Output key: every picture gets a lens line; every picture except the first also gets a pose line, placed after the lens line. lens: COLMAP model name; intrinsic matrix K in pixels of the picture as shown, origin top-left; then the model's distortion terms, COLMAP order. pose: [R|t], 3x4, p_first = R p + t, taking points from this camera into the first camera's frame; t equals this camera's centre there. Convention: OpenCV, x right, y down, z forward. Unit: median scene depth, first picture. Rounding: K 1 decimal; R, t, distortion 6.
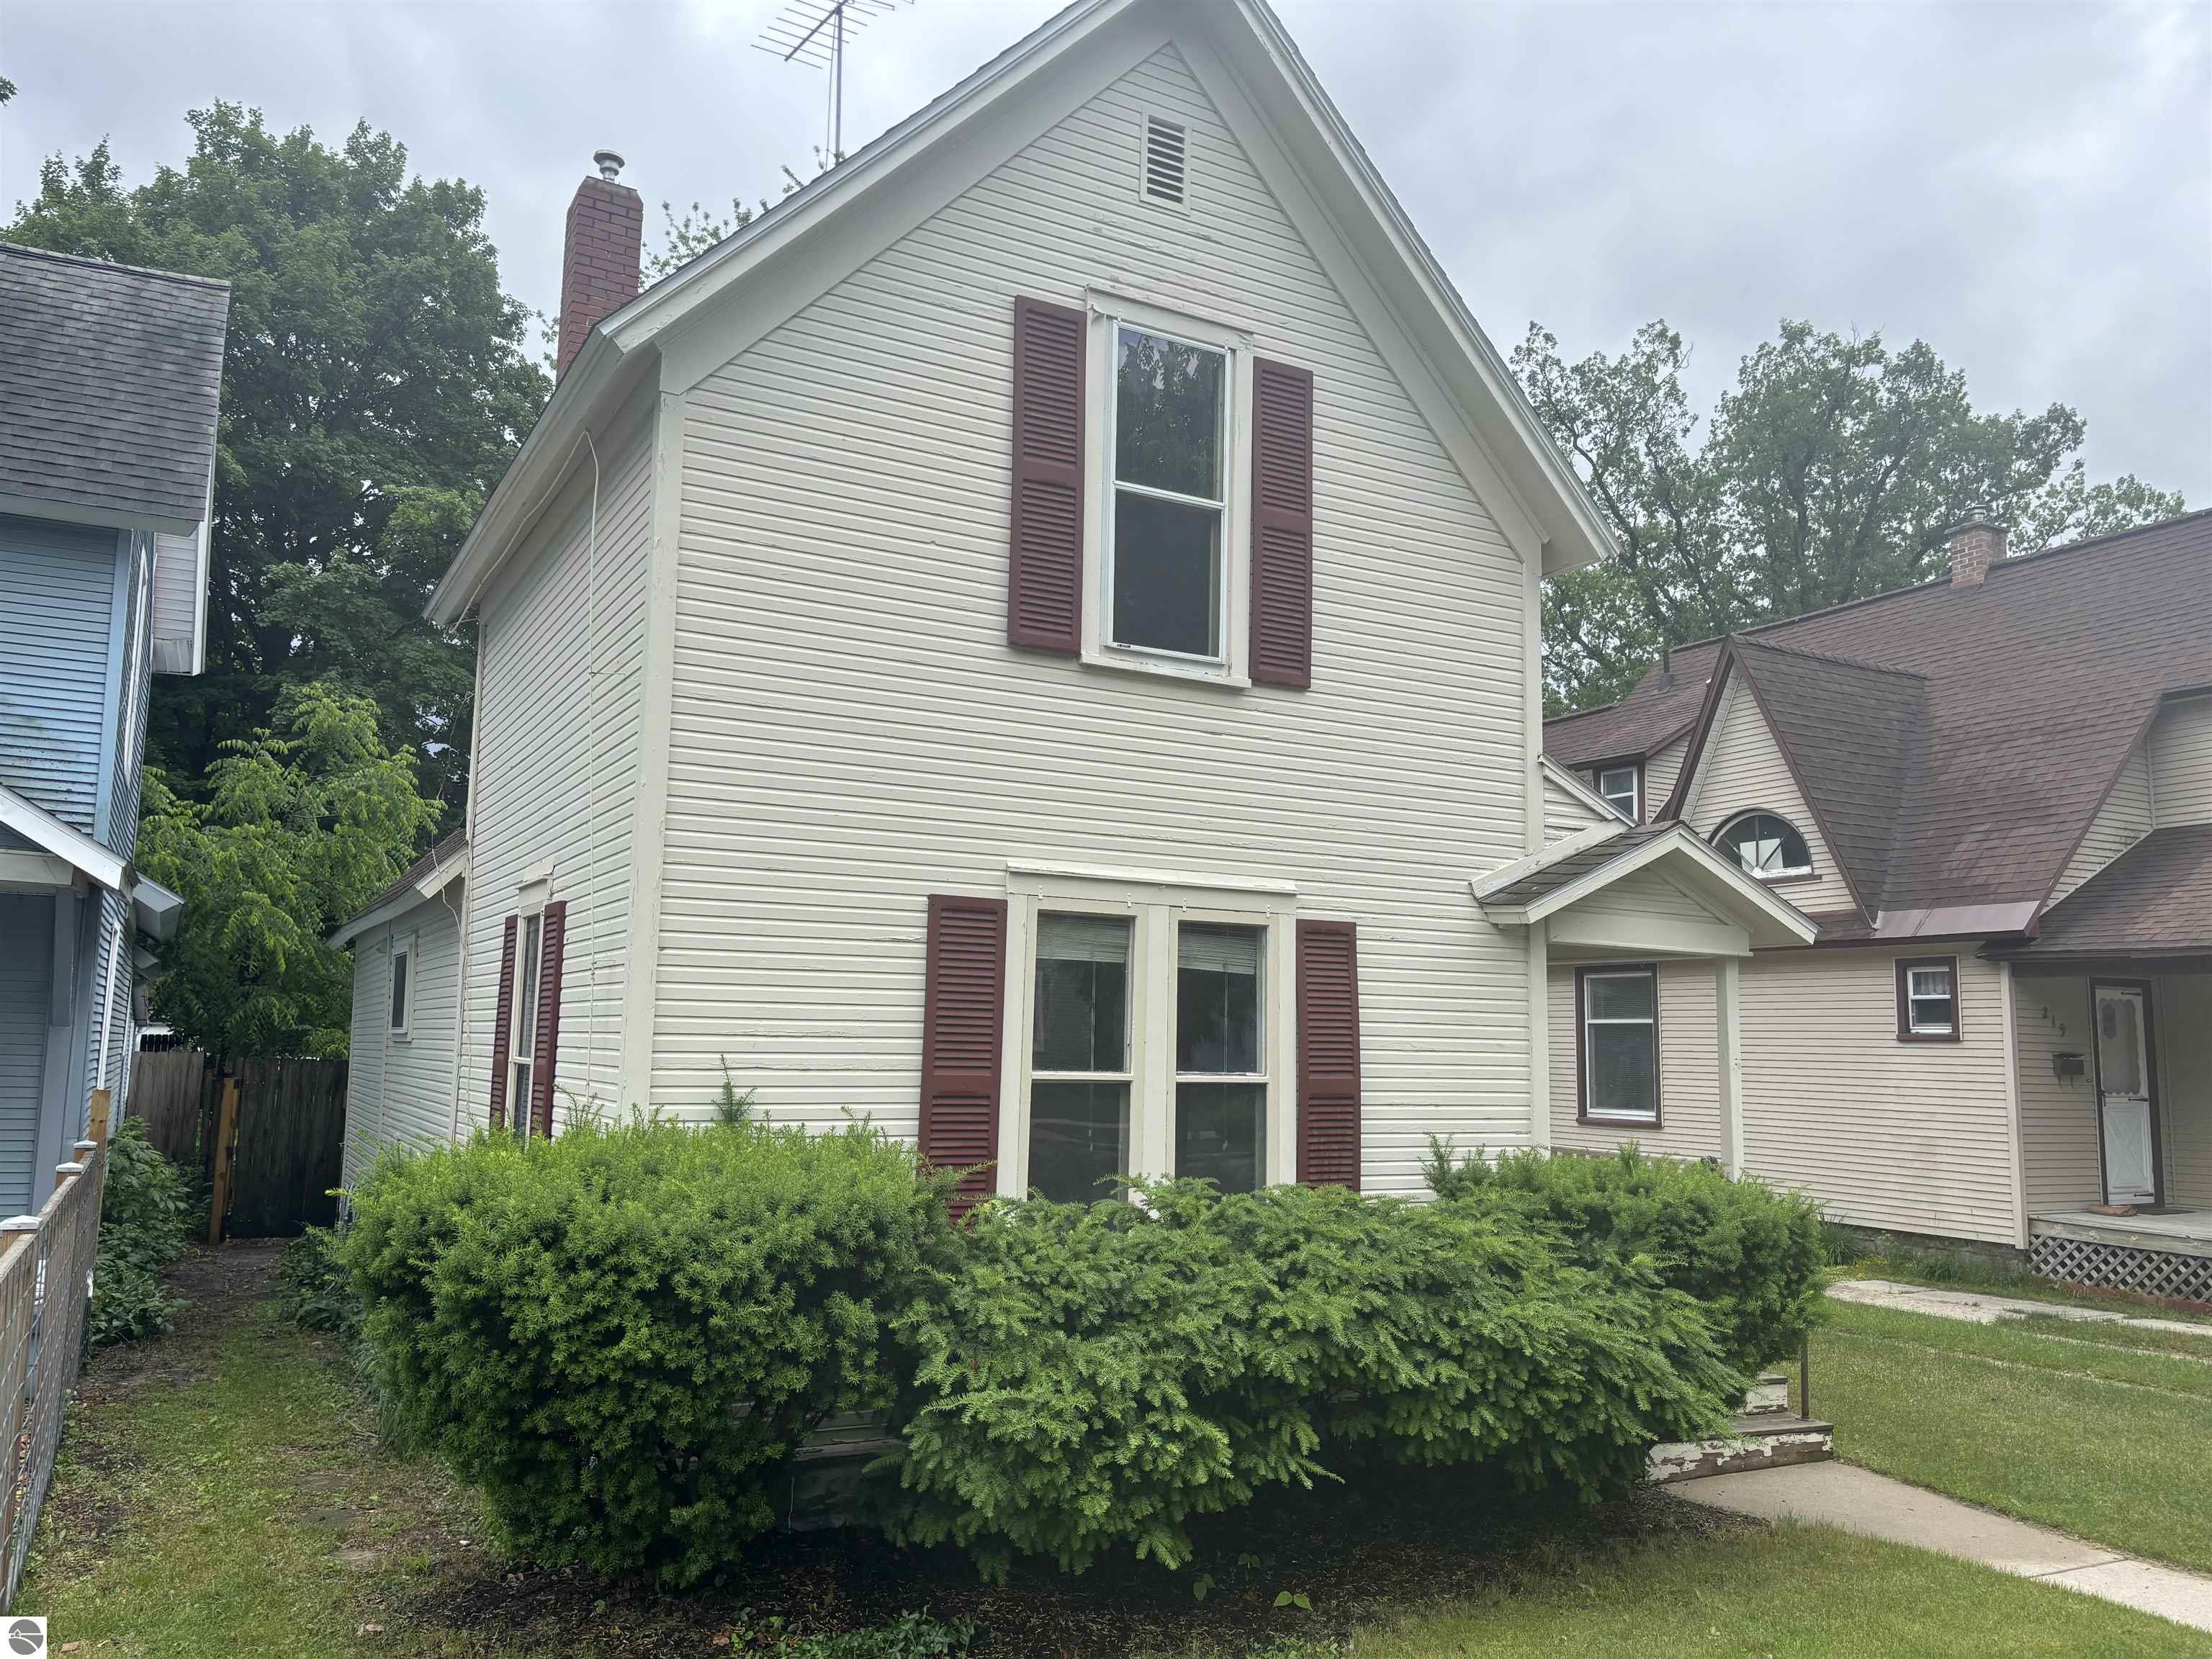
lens RADIAL K [[1658.9, 0, 1108.0], [0, 1658.9, 834.6], [0, 0, 1]] dist [0.069441, -0.009066]
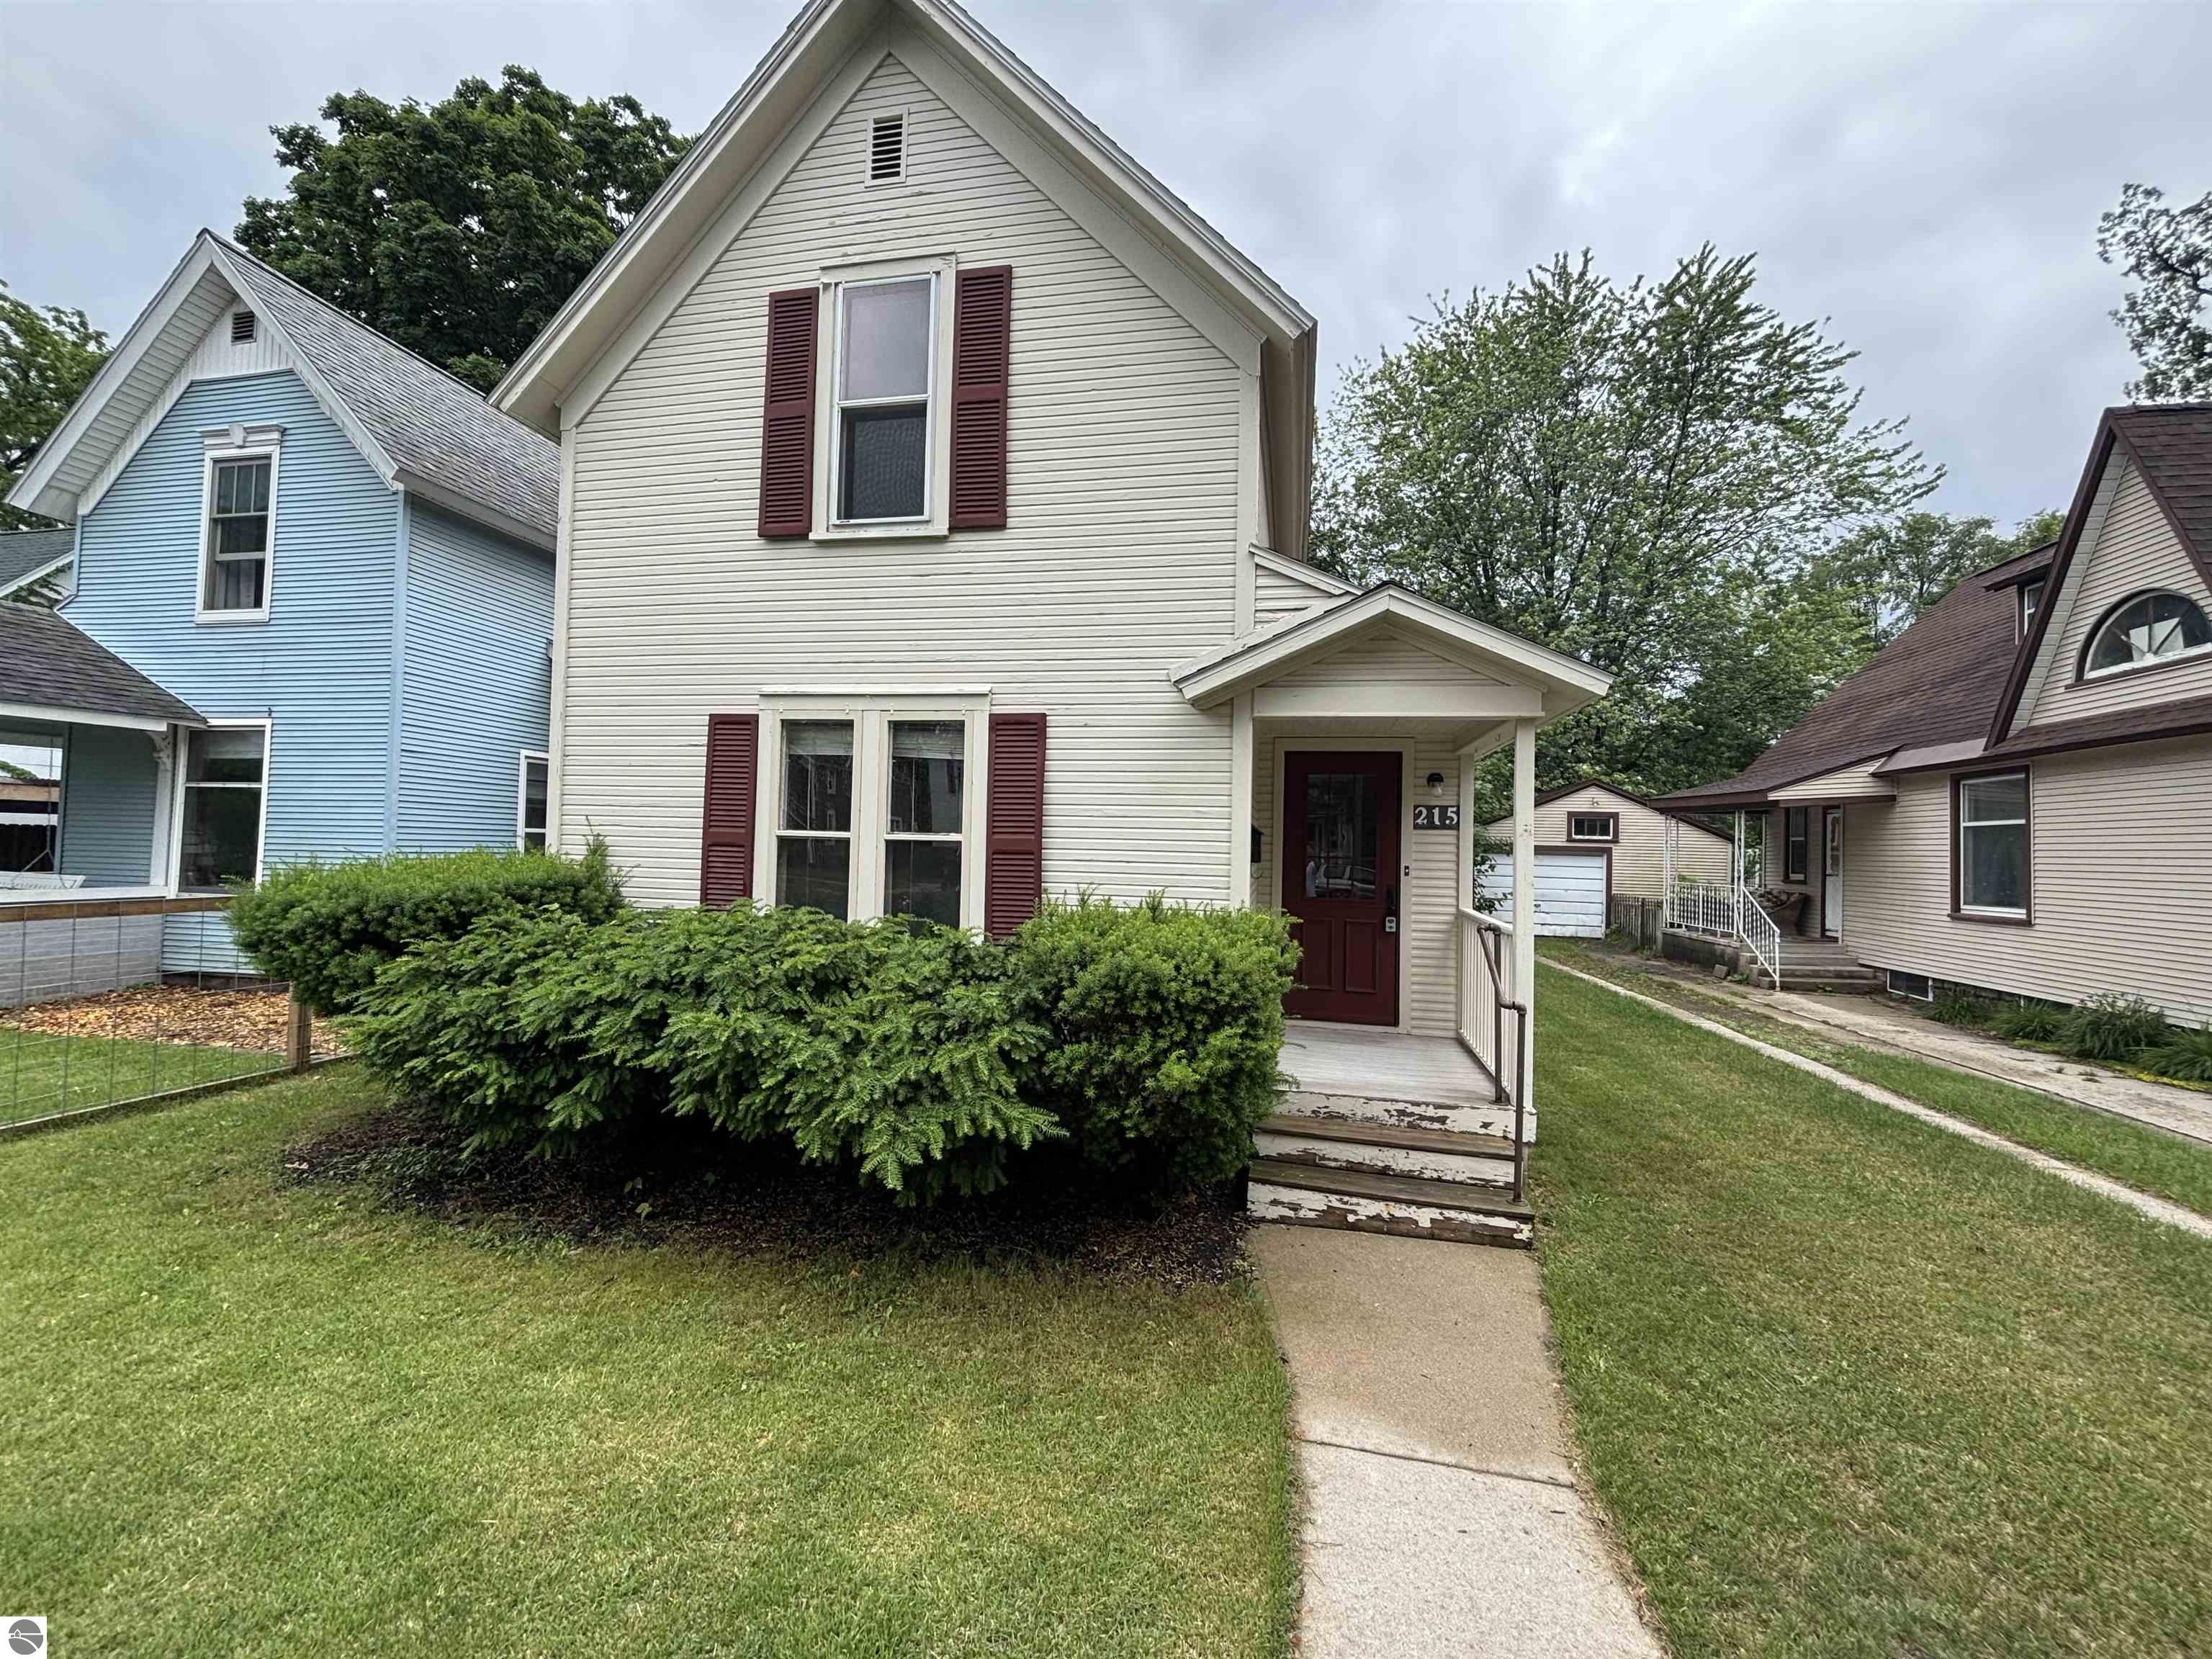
lens RADIAL K [[898.4, 0, 1104.4], [0, 898.4, 815.5], [0, 0, 1]] dist [0.000737, -0.001382]
pose [[0.753302, -0.019866, -0.657375, 0.619347], [0.069721, 0.996323, 0.049786, 0.099349], [0.653969, -0.083337, 0.751918, 0.535764]]
